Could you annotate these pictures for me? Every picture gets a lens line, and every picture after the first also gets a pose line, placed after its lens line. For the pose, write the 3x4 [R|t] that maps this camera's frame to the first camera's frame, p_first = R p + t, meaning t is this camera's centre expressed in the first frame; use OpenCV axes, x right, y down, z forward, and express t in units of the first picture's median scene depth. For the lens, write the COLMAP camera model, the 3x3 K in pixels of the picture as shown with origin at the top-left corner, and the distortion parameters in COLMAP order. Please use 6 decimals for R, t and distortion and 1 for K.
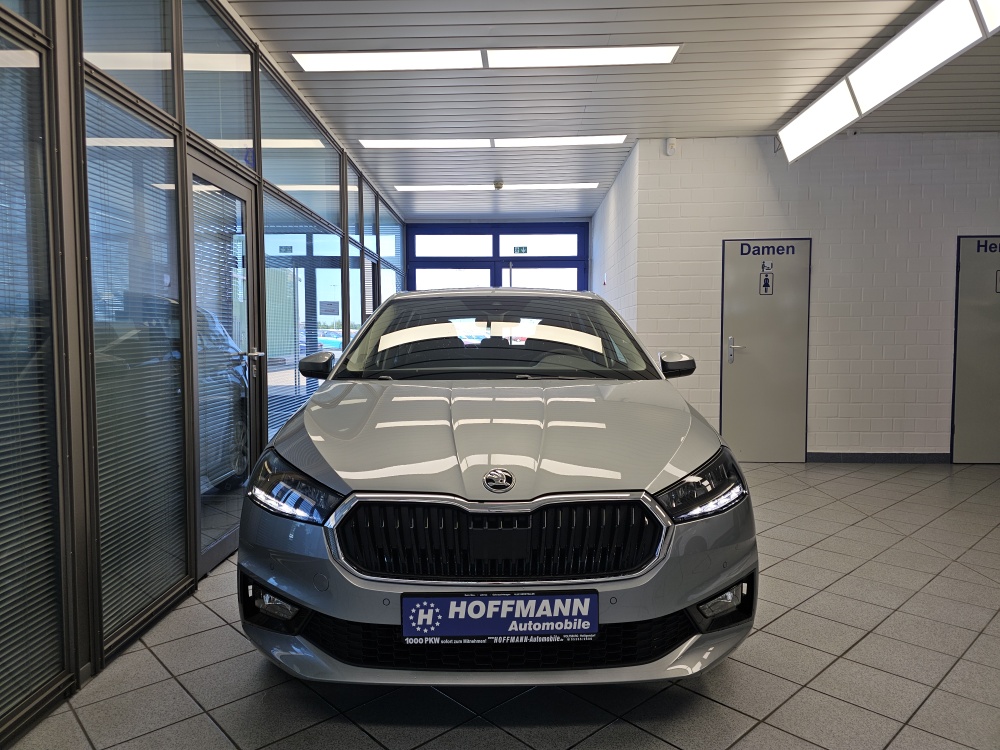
lens RADIAL K [[673.5, 0, 500.8], [0, 673.5, 370.6], [0, 0, 1]] dist [0.063279, -0.067409]
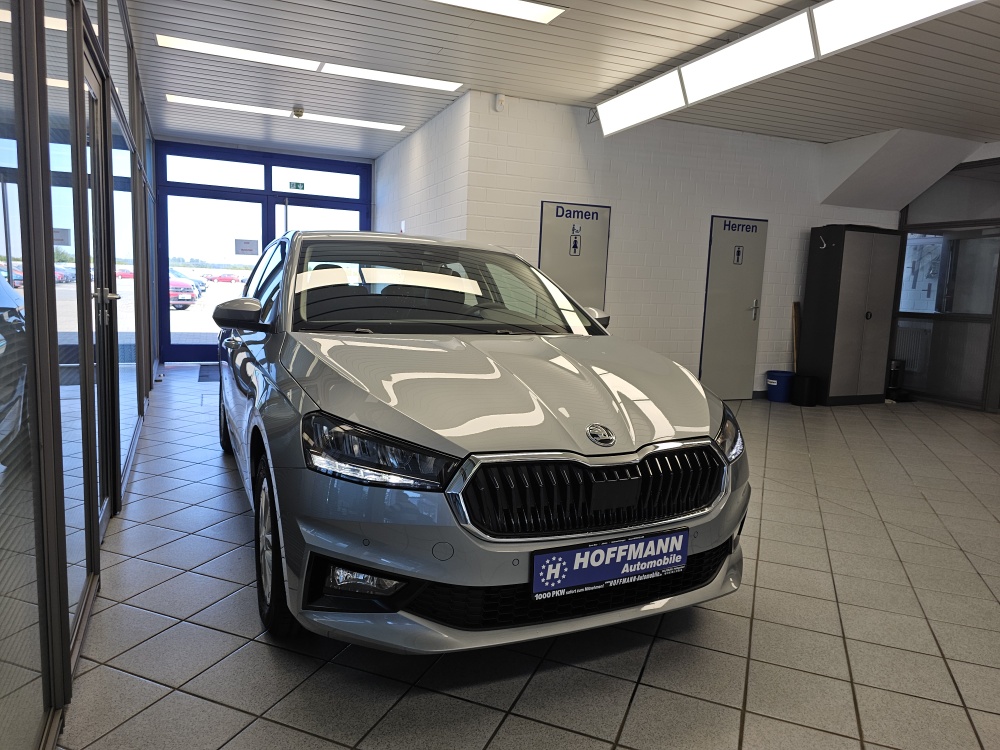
lens RADIAL K [[673.5, 0, 500.8], [0, 673.5, 370.6], [0, 0, 1]] dist [0.063279, -0.067409]
pose [[0.905081, -0.013656, 0.425020, -0.605259], [-0.019722, 0.997061, 0.074032, -0.009326], [-0.424782, -0.075387, 0.902151, 0.143231]]
